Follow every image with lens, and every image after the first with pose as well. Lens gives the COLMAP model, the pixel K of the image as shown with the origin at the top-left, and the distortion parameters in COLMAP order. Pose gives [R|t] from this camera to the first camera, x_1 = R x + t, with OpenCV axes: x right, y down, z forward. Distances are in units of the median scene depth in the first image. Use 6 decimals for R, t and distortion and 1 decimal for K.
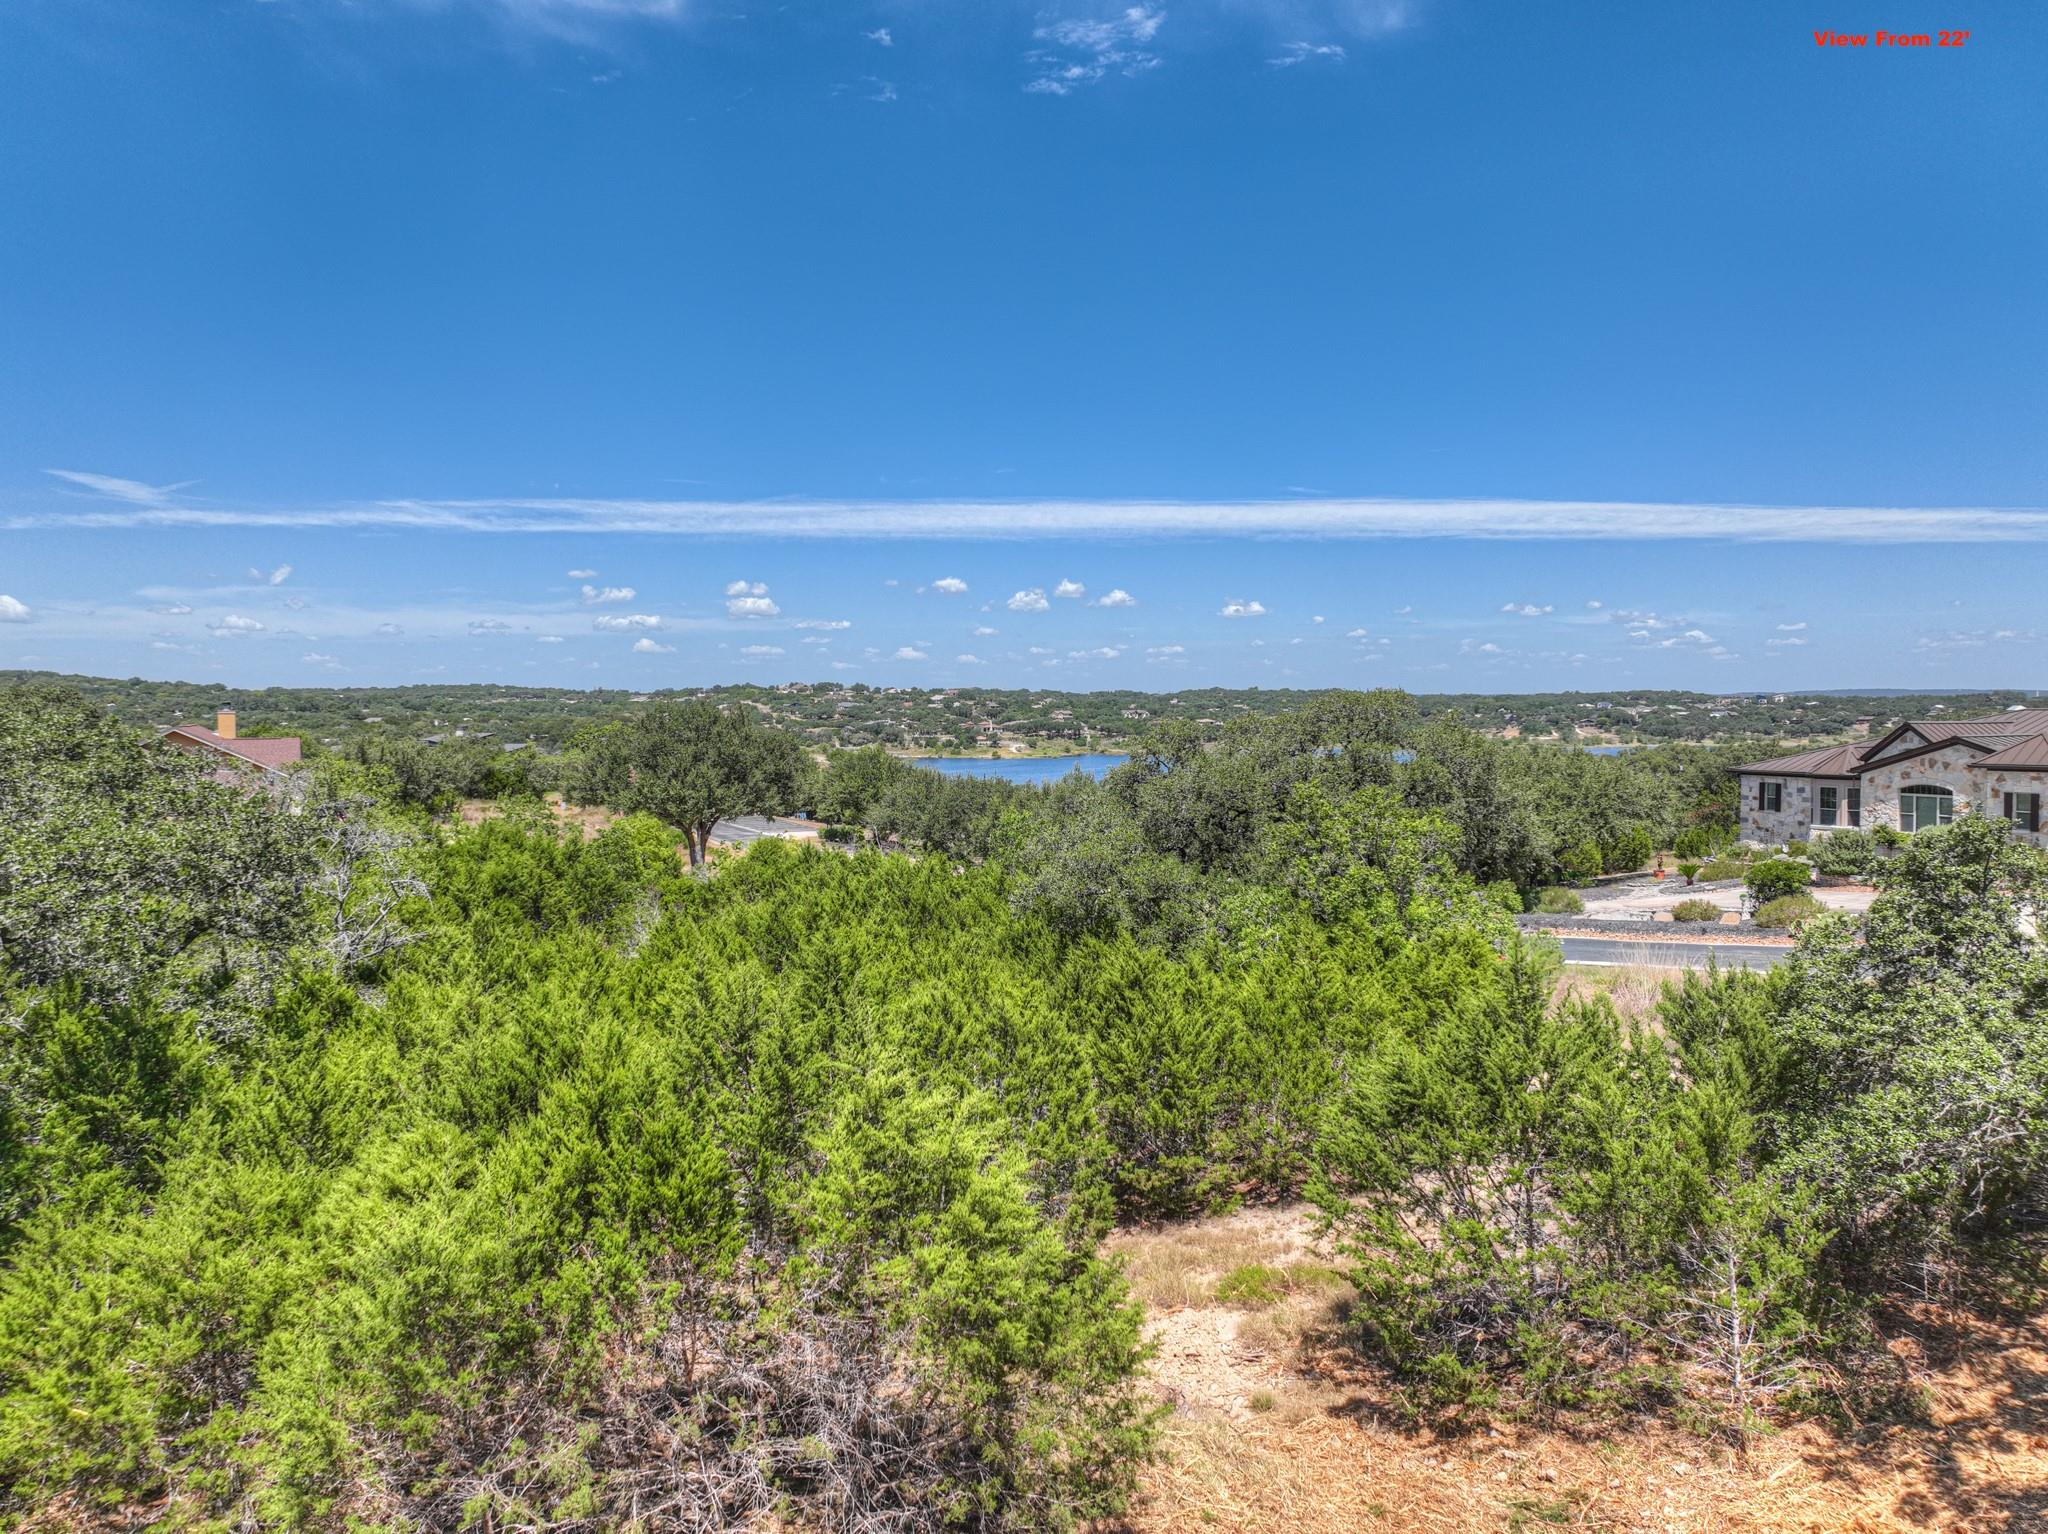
lens RADIAL K [[1446.3, 0, 1028.3], [0, 1446.3, 758.2], [0, 0, 1]] dist [-0.003858, 0.020459]
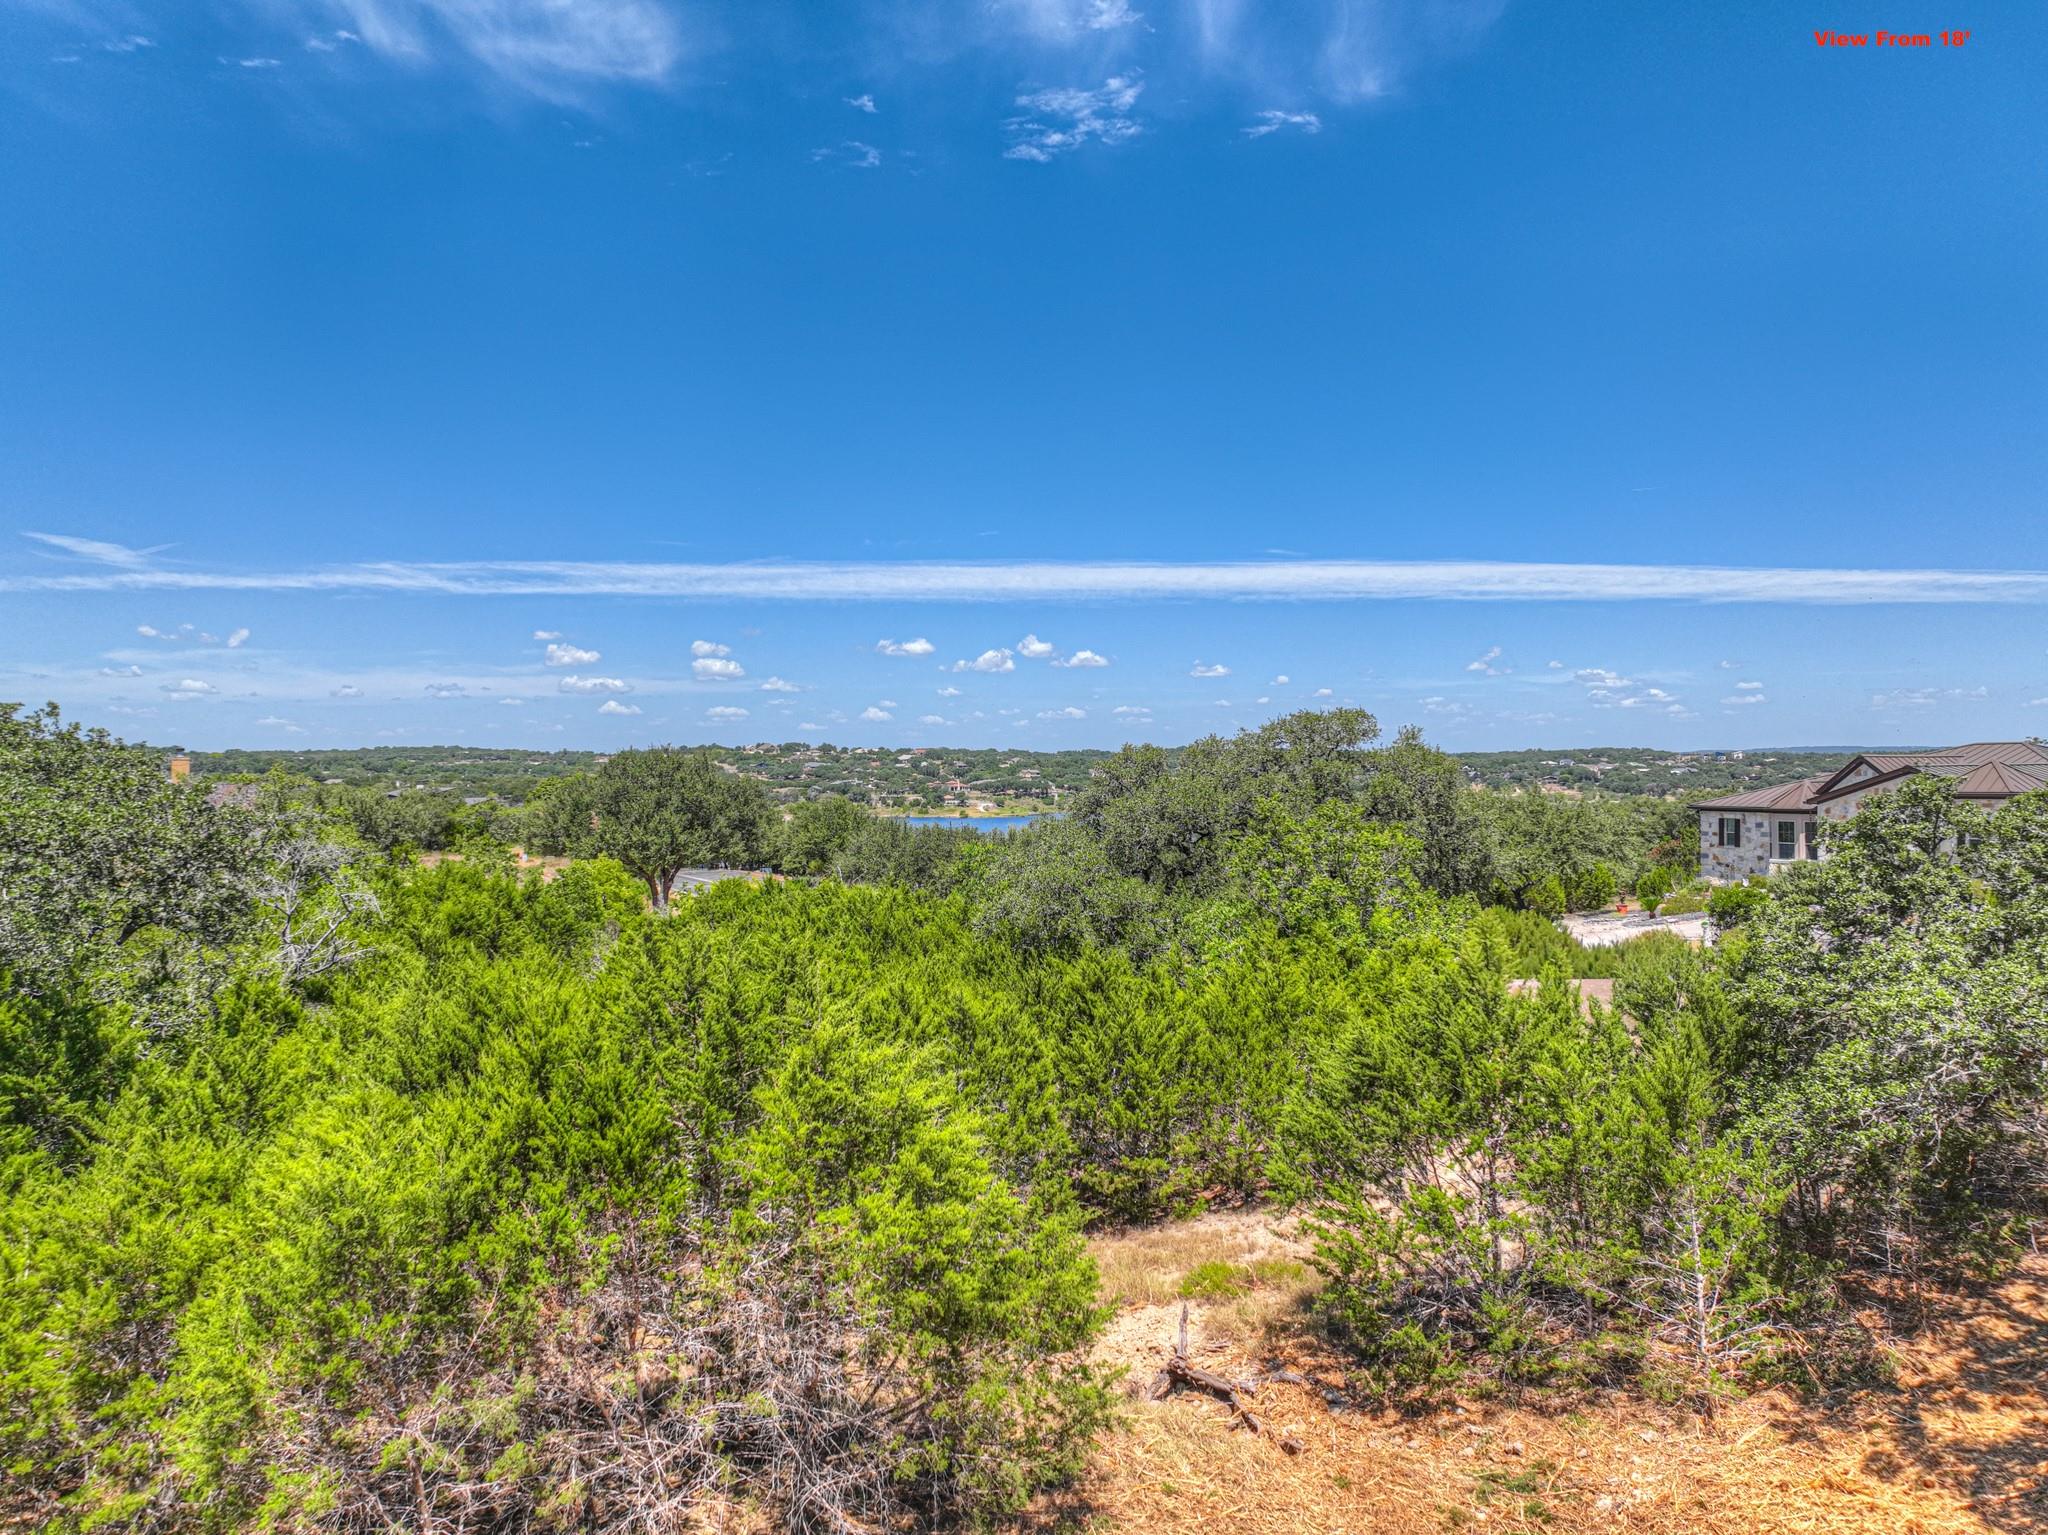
lens RADIAL K [[1446.3, 0, 1028.8], [0, 1446.3, 763.5], [0, 0, 1]] dist [-0.003858, 0.020459]
pose [[0.999732, -0.004670, 0.022659, 0.008039], [0.005533, 0.999256, -0.038159, 0.057289], [-0.022464, 0.038274, 0.999015, 0.007340]]
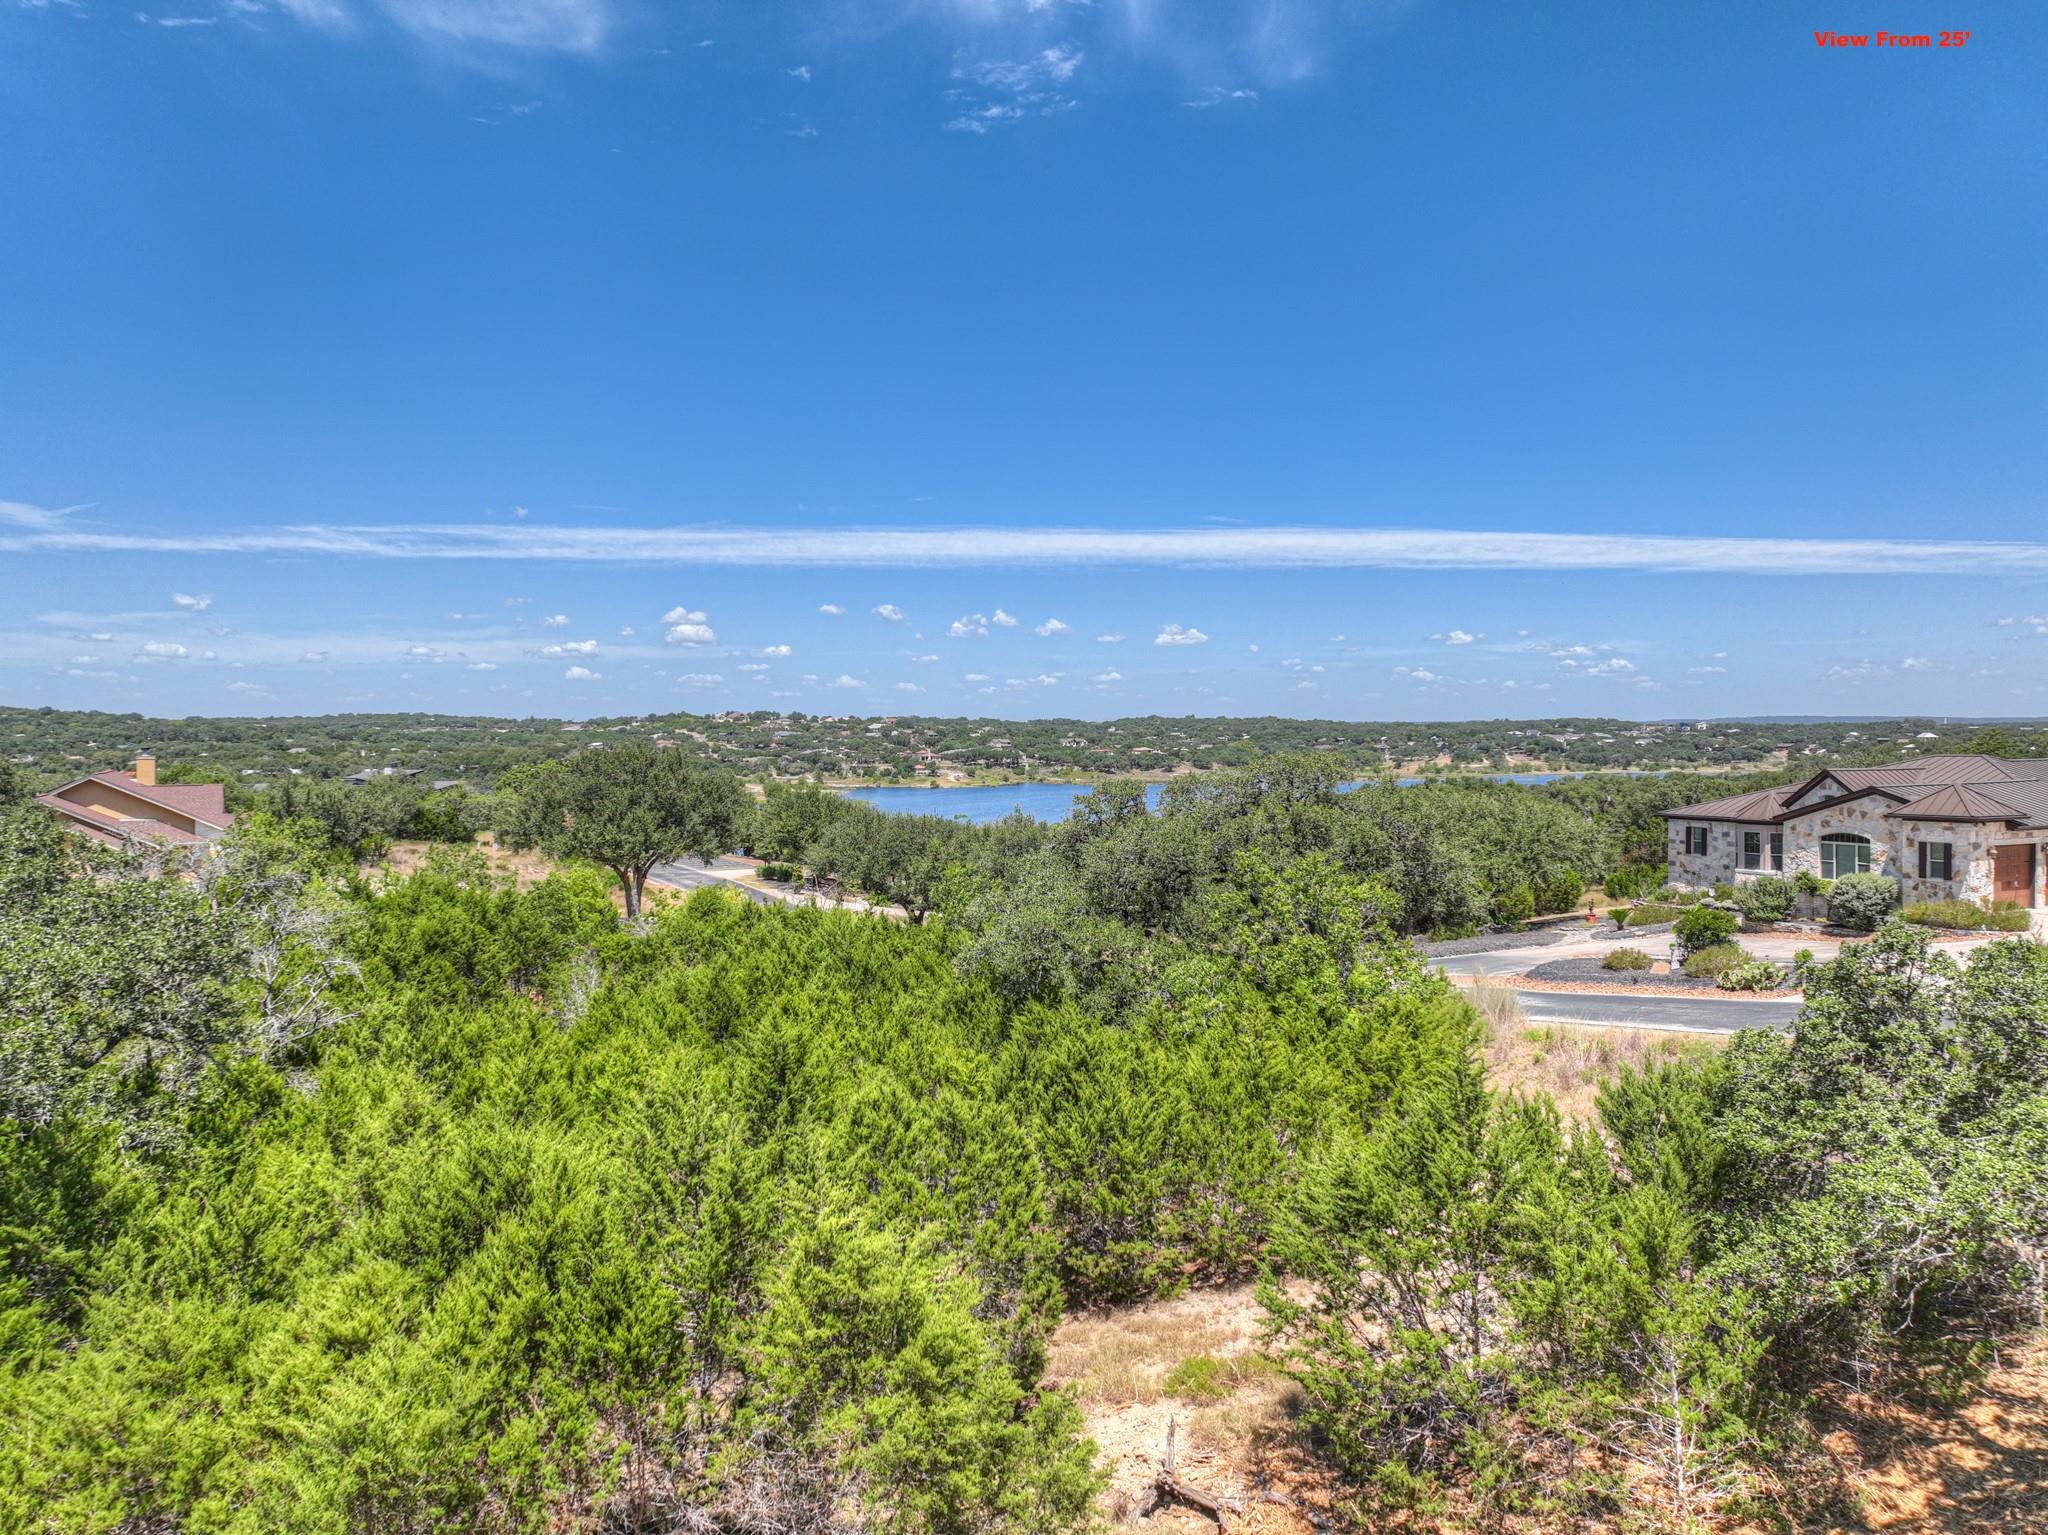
lens RADIAL K [[1446.3, 0, 1029.2], [0, 1446.3, 750.7], [0, 0, 1]] dist [-0.003858, 0.020459]
pose [[0.999056, -0.001824, 0.043394, -0.007572], [0.002863, 0.999710, -0.023894, -0.053503], [-0.043337, 0.023995, 0.998772, -0.004795]]
